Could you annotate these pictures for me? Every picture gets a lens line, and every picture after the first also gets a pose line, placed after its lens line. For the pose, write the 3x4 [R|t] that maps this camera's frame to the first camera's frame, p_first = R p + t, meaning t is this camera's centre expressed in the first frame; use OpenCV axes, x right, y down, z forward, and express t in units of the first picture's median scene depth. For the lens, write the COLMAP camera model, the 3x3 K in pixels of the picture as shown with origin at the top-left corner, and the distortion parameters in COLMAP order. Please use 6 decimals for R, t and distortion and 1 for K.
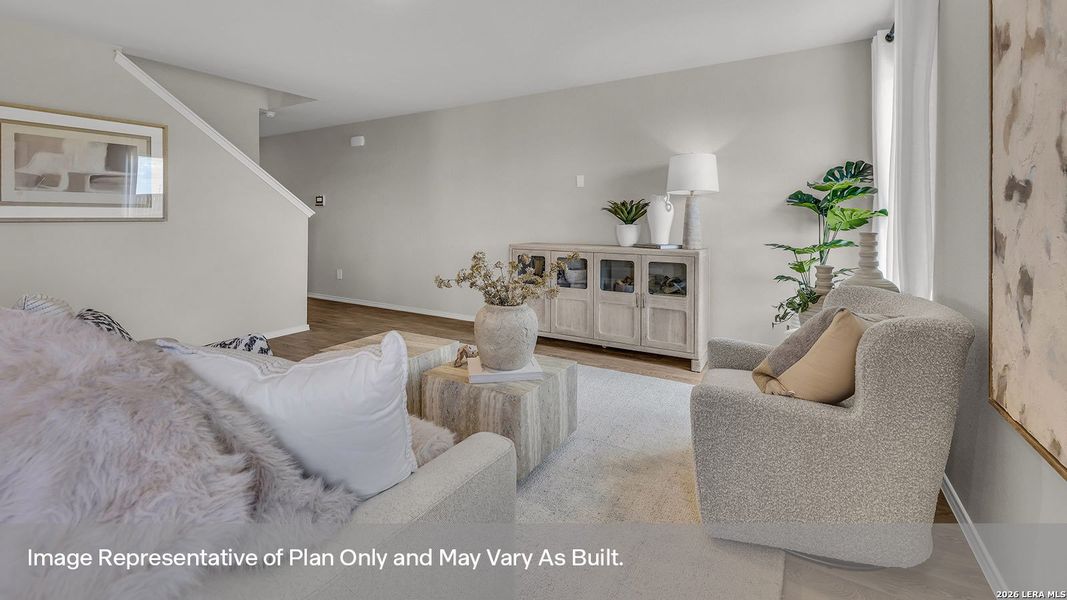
lens RADIAL K [[460.1, 0, 524.2], [0, 460.1, 226.8], [0, 0, 1]] dist [0.000399, -0.000036]
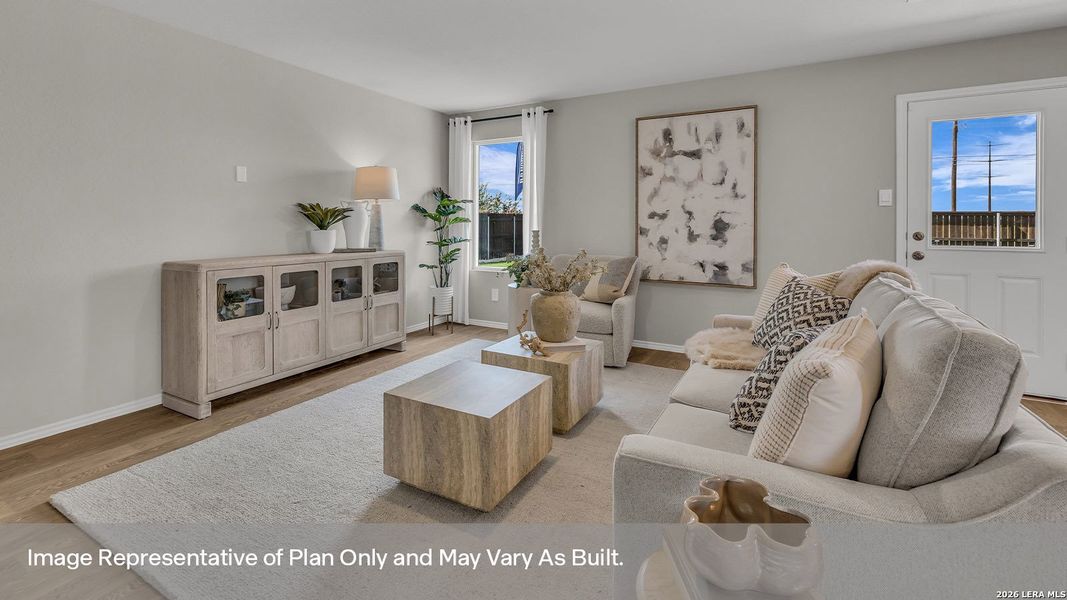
lens RADIAL K [[460.1, 0, 524.2], [0, 460.1, 226.8], [0, 0, 1]] dist [0.000399, -0.000036]
pose [[-0.031445, -0.005644, 0.999490, -0.773132], [0.017027, 0.999836, 0.006182, -0.010788], [-0.999360, 0.017213, -0.031343, 0.665664]]
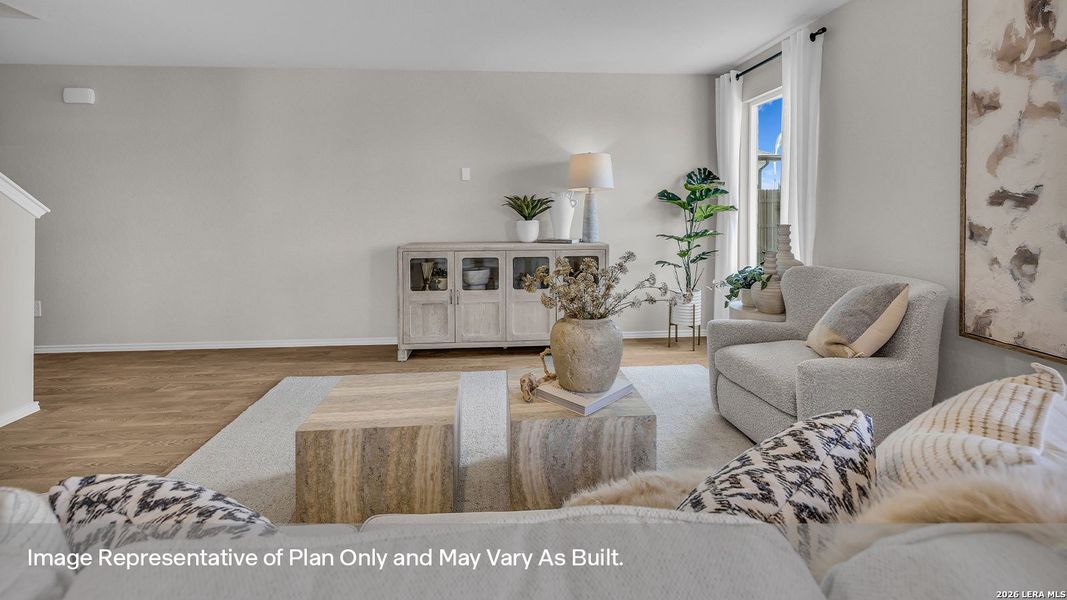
lens RADIAL K [[464.6, 0, 524.8], [0, 464.6, 218.6], [0, 0, 1]] dist [0.001908, 0.000112]
pose [[0.817070, -0.017971, 0.576258, -0.381421], [0.017230, 0.999829, 0.006749, -0.016321], [-0.576280, 0.004414, 0.817240, 0.201037]]
